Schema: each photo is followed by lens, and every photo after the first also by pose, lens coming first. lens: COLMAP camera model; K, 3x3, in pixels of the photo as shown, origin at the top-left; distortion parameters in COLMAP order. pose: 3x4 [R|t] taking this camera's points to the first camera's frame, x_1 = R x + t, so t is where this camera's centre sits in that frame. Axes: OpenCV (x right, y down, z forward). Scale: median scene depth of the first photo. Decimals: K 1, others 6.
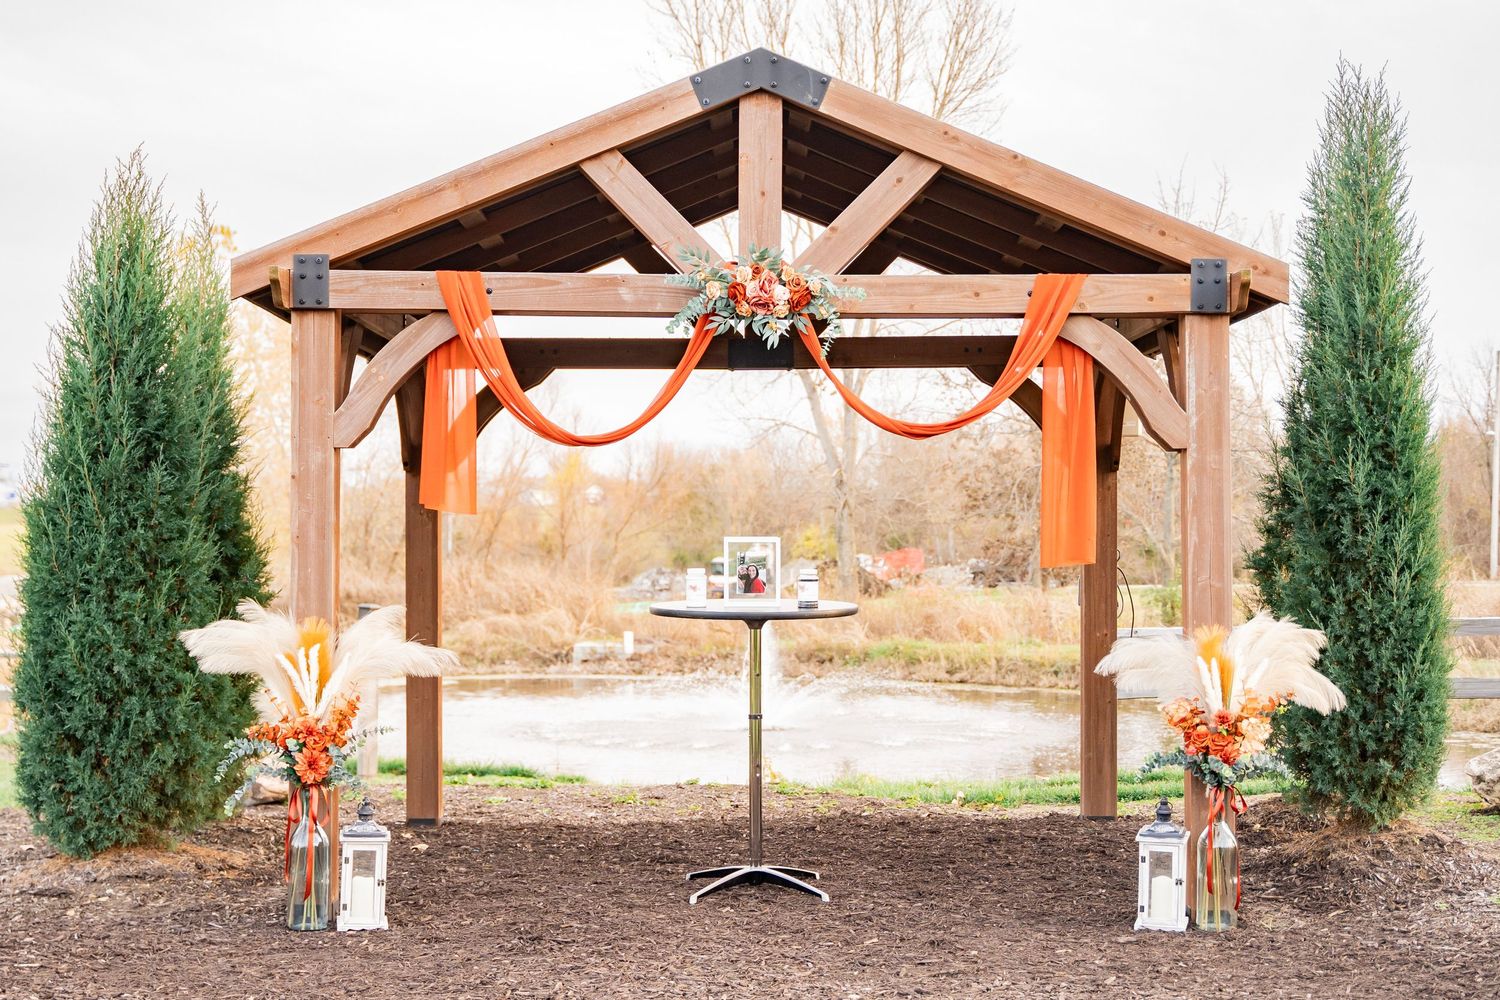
lens RADIAL K [[2596.6, 0, 757.9], [0, 2596.6, 511.8], [0, 0, 1]] dist [0.004727, 0.000000]
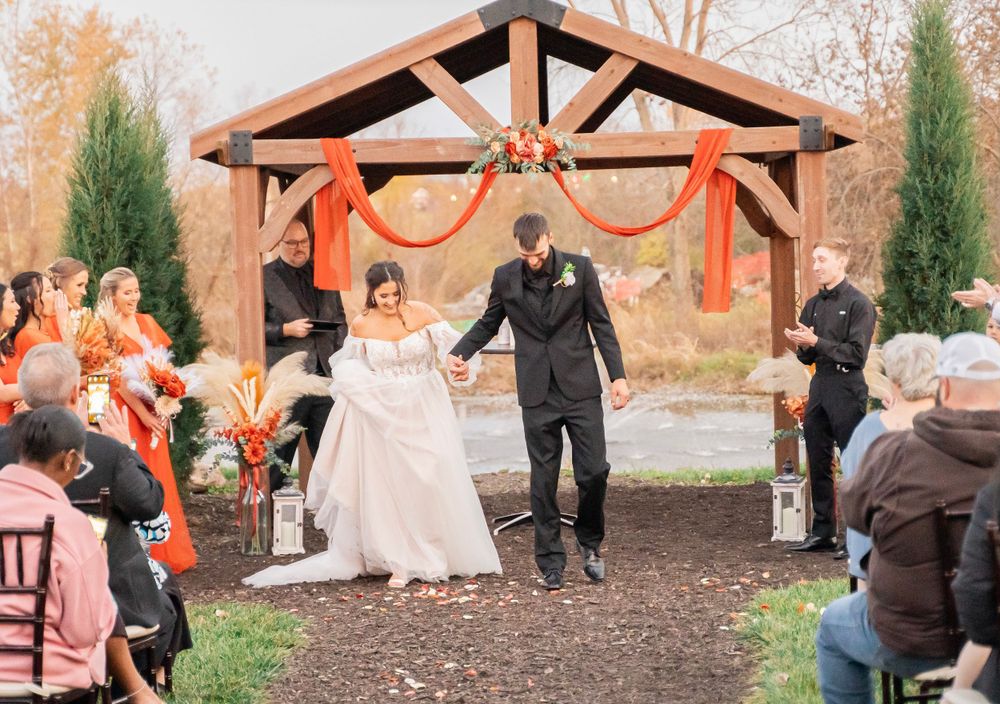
lens RADIAL K [[2886.8, 0, 498.7], [0, 2886.8, 351.4], [0, 0, 1]] dist [0.197345, 0.000000]
pose [[0.998877, -0.029137, -0.037354, 0.046162], [0.030876, 0.998424, 0.046863, -0.042671], [0.035929, -0.047964, 0.998203, -0.753803]]
